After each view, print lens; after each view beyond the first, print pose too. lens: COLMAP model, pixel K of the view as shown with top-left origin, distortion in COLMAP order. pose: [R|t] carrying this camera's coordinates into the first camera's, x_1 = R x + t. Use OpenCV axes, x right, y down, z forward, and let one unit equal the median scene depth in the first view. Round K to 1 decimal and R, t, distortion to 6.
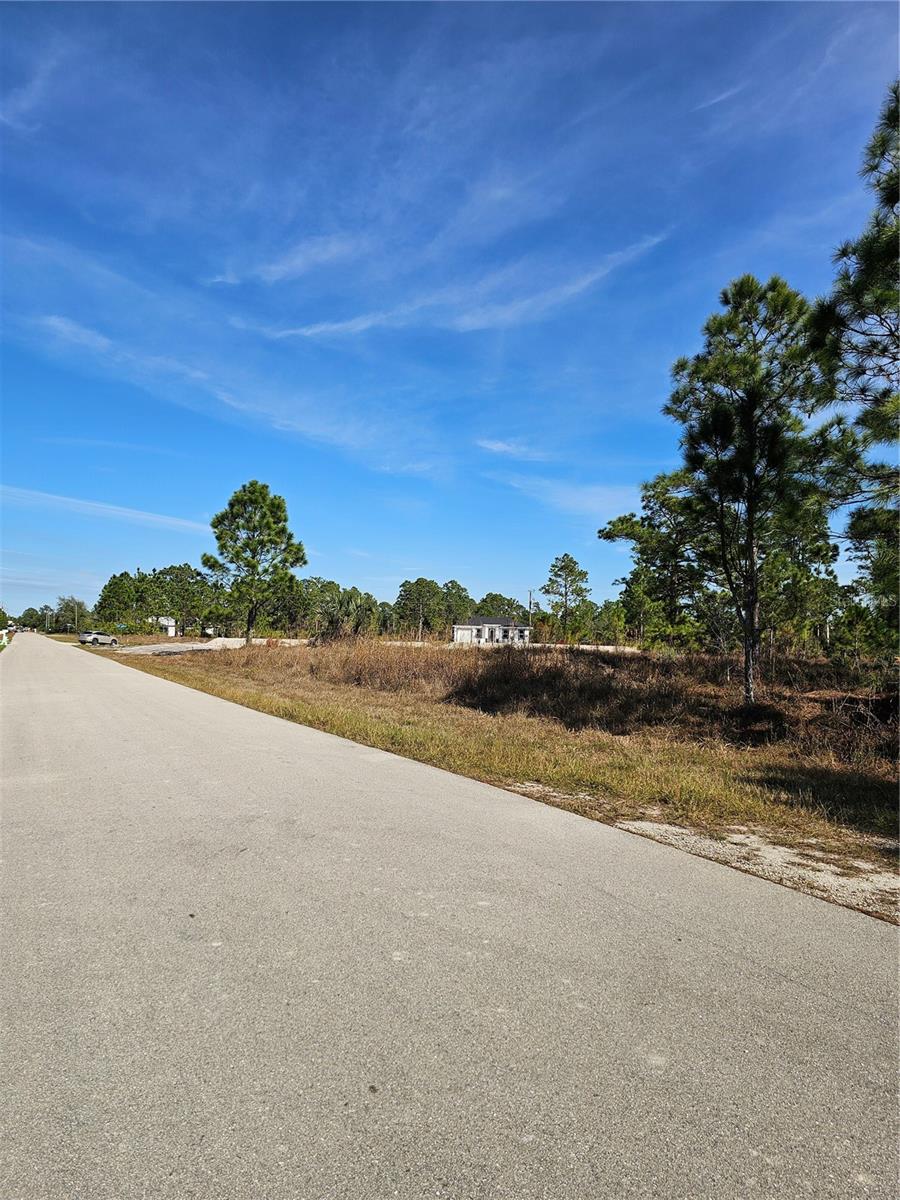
lens RADIAL K [[863.1, 0, 443.8], [0, 863.1, 621.6], [0, 0, 1]] dist [0.089424, -0.125668]
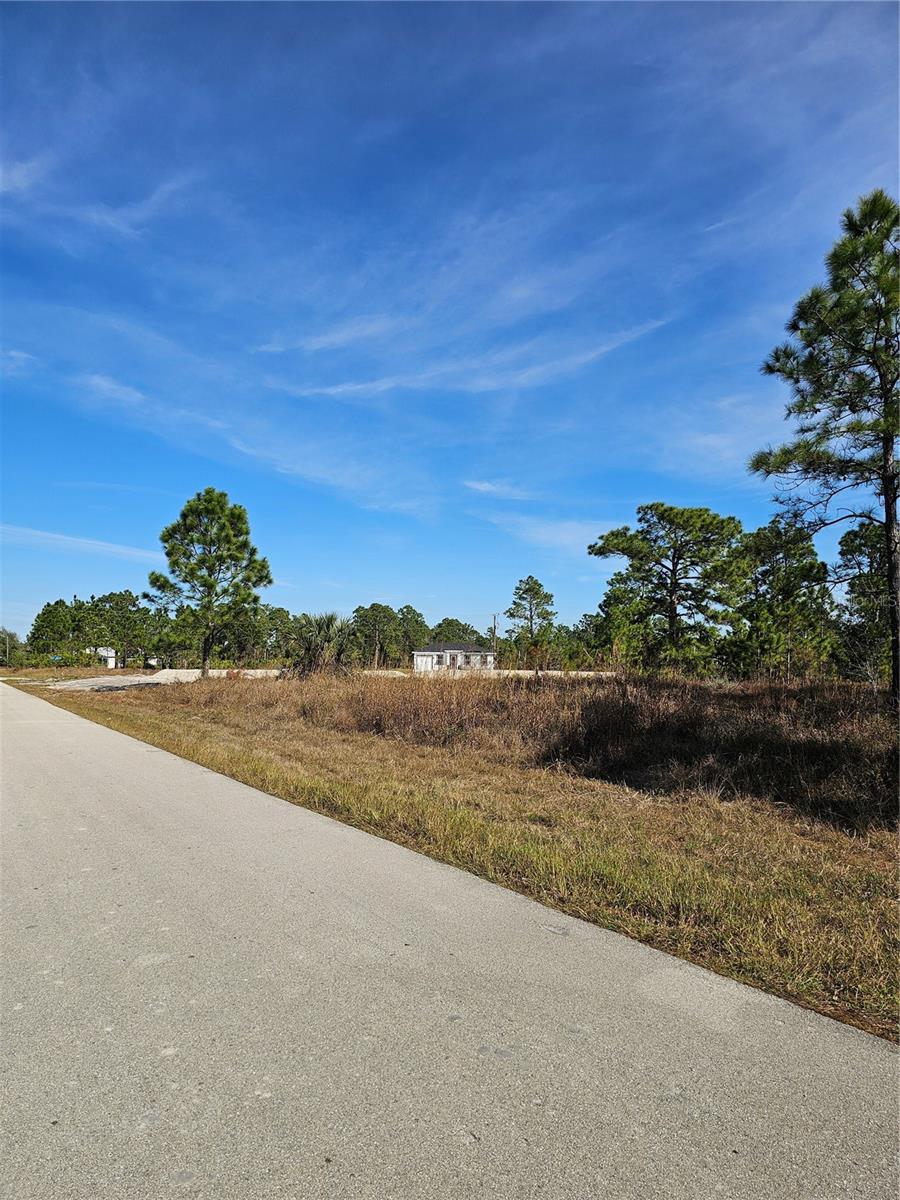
lens RADIAL K [[863.1, 0, 443.8], [0, 863.1, 621.6], [0, 0, 1]] dist [0.089424, -0.125668]
pose [[0.998021, -0.011951, 0.061741, -0.037286], [0.013838, 0.999447, -0.030223, 0.000650], [-0.061346, 0.031017, 0.997635, 0.111930]]
